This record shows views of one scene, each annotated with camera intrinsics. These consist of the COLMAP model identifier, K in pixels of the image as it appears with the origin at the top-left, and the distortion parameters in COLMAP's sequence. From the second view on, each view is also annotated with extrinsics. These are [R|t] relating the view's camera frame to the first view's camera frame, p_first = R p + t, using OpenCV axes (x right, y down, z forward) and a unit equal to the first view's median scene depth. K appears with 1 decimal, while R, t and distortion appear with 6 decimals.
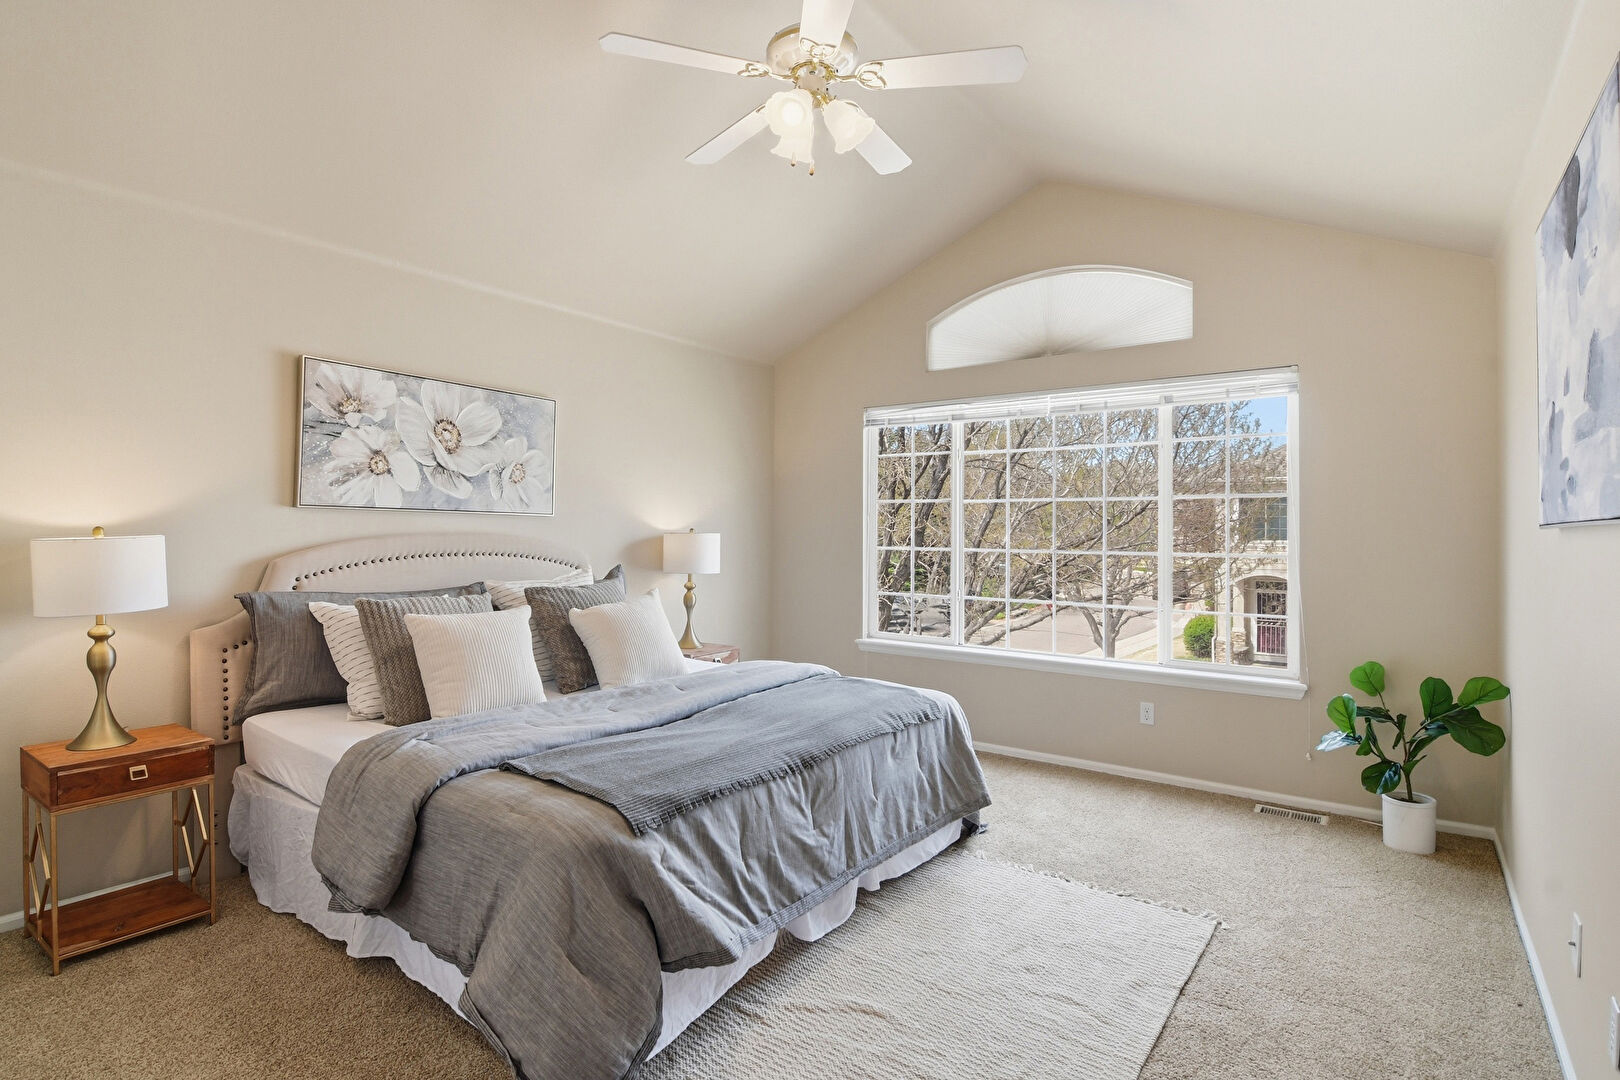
lens RADIAL K [[819.3, 0, 778.3], [0, 819.3, 497.6], [0, 0, 1]] dist [-0.013038, -0.001195]
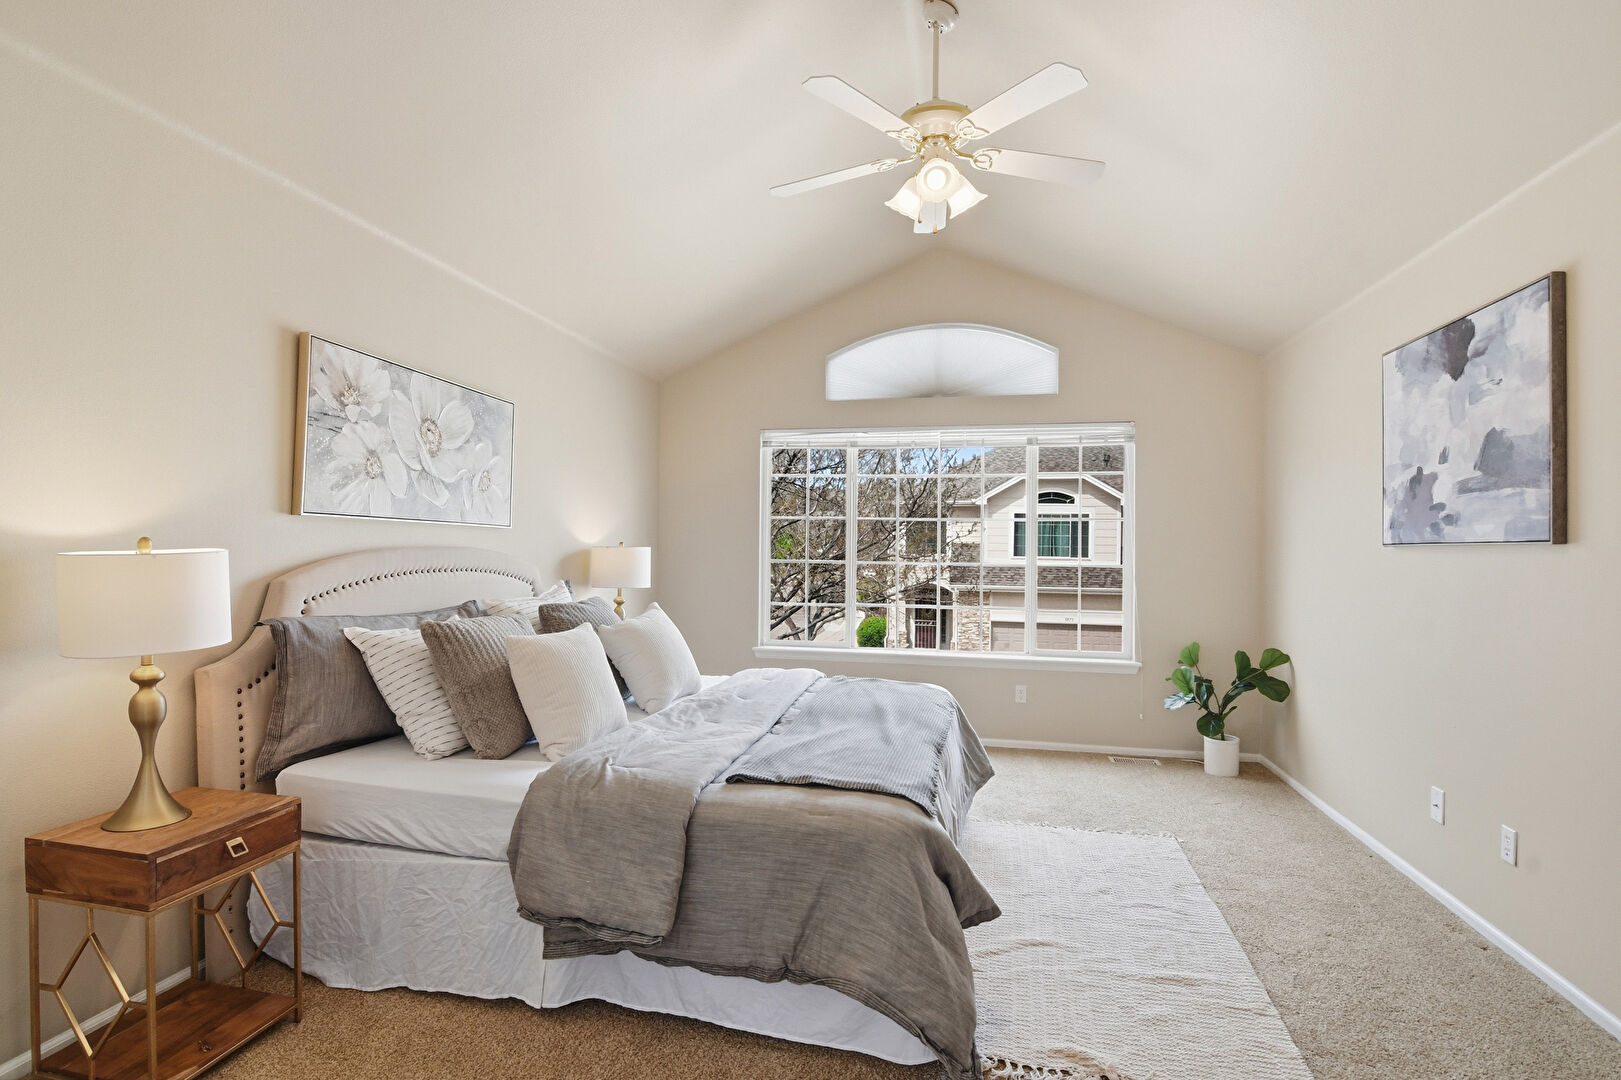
lens RADIAL K [[803.2, 0, 804.7], [0, 803.2, 514.9], [0, 0, 1]] dist [-0.010432, -0.001093]
pose [[0.909304, 0.019748, 0.415663, -0.456125], [-0.021318, 0.999772, -0.000861, 0.001584], [-0.415585, -0.008078, 0.909518, 0.044123]]
